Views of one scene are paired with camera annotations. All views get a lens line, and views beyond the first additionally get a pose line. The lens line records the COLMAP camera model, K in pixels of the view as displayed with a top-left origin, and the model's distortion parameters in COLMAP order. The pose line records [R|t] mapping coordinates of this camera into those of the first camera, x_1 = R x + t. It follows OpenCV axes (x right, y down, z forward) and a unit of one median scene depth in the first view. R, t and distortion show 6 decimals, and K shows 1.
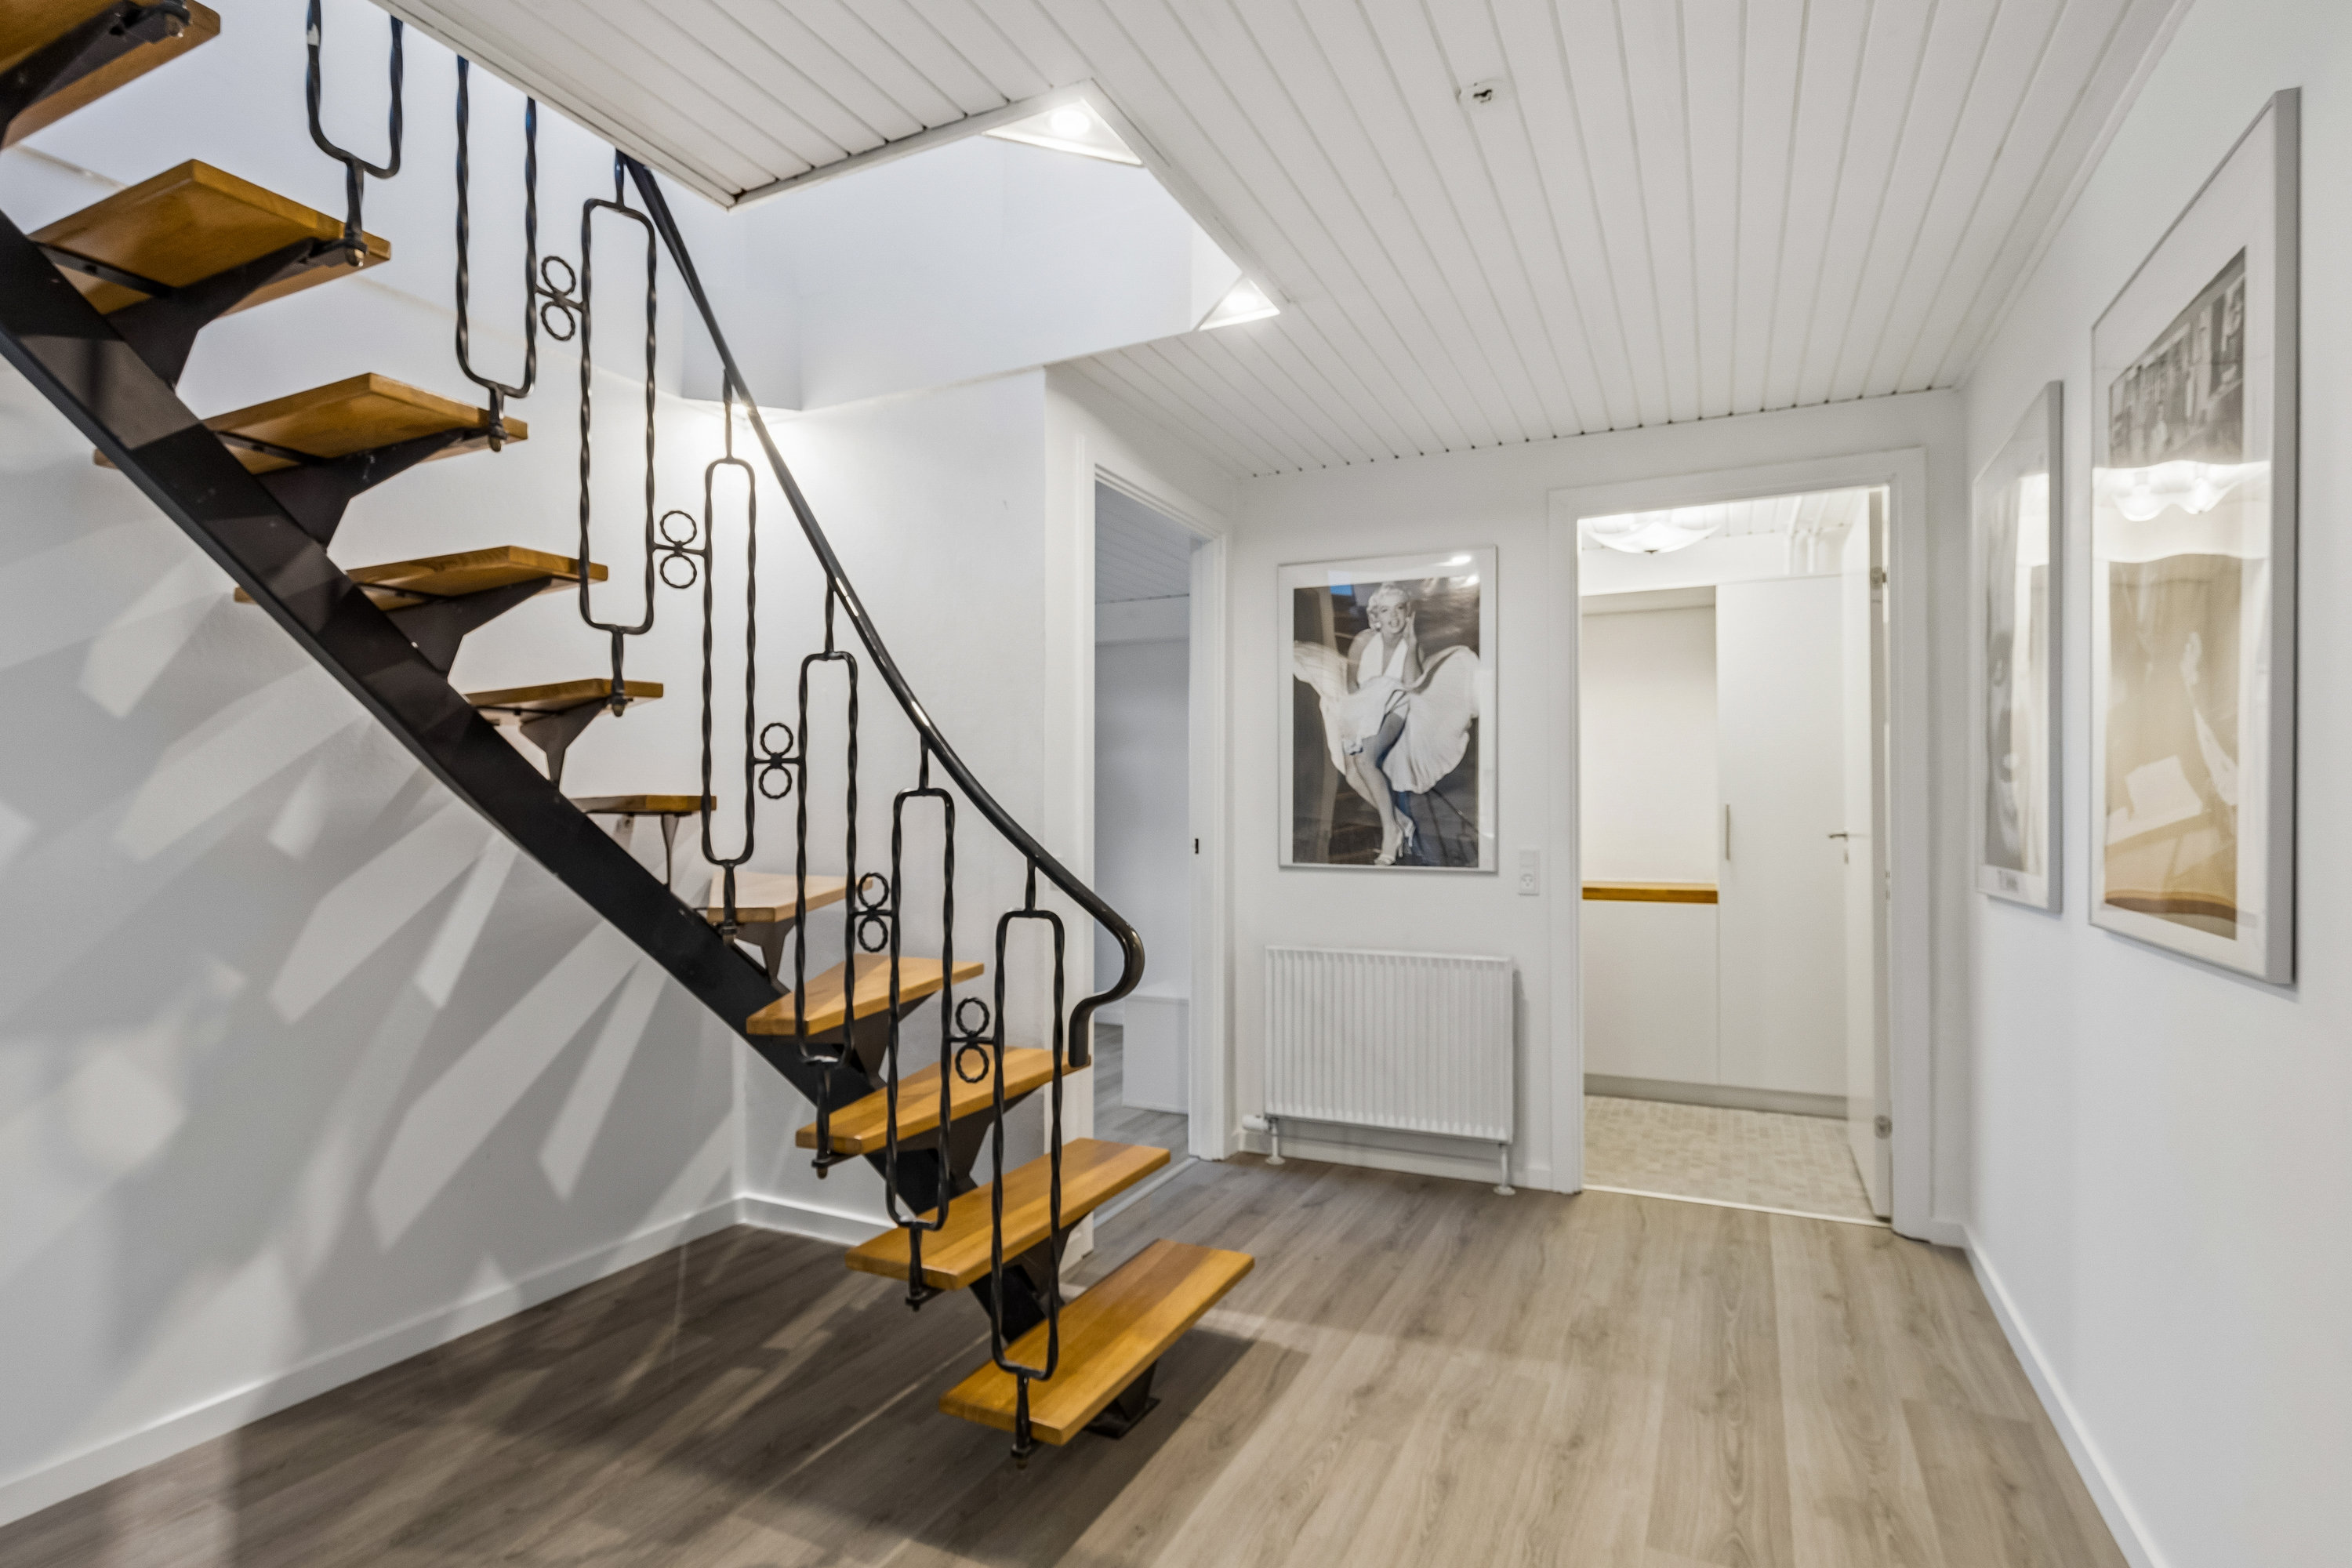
lens RADIAL K [[1159.1, 0, 1172.6], [0, 1159.1, 792.2], [0, 0, 1]] dist [0.000293, 0.000257]
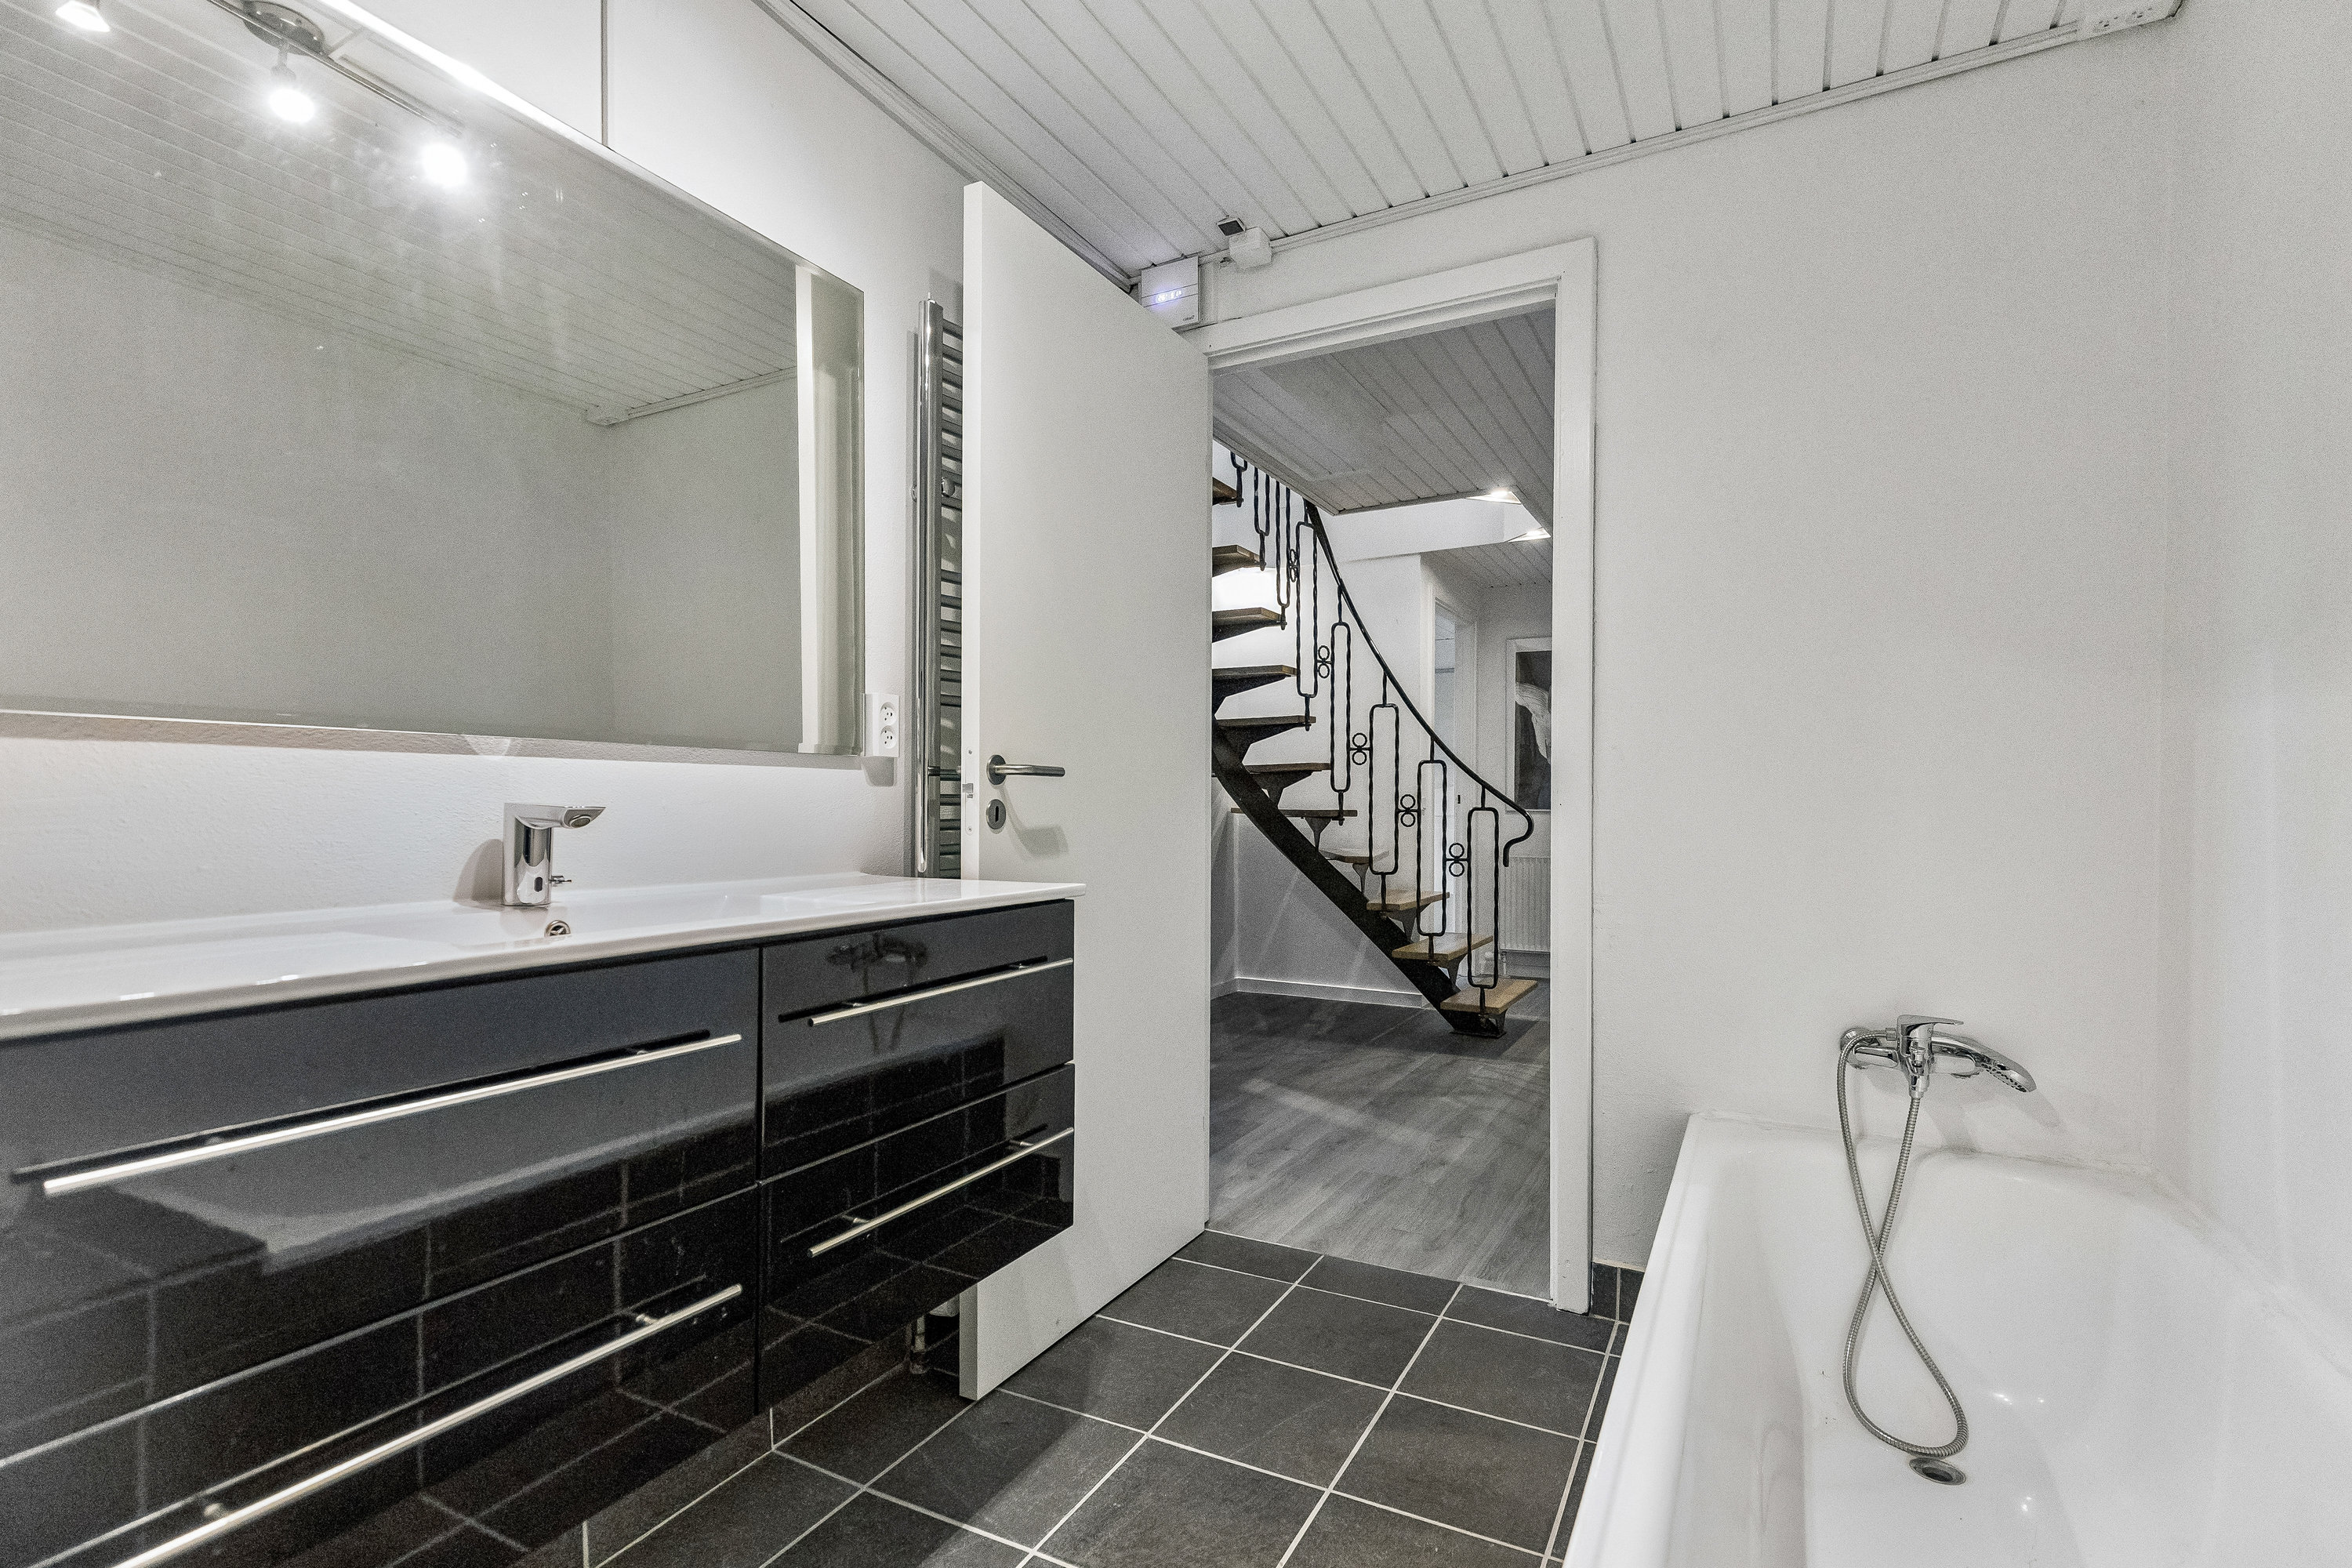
lens RADIAL K [[1117.7, 0, 1176.5], [0, 1117.7, 789.6], [0, 0, 1]] dist [0.000962, -0.000001]
pose [[0.998833, 0.001815, -0.048265, -0.626991], [-0.001783, 0.999998, 0.000720, 0.059264], [0.048266, -0.000633, 0.998834, -1.366948]]
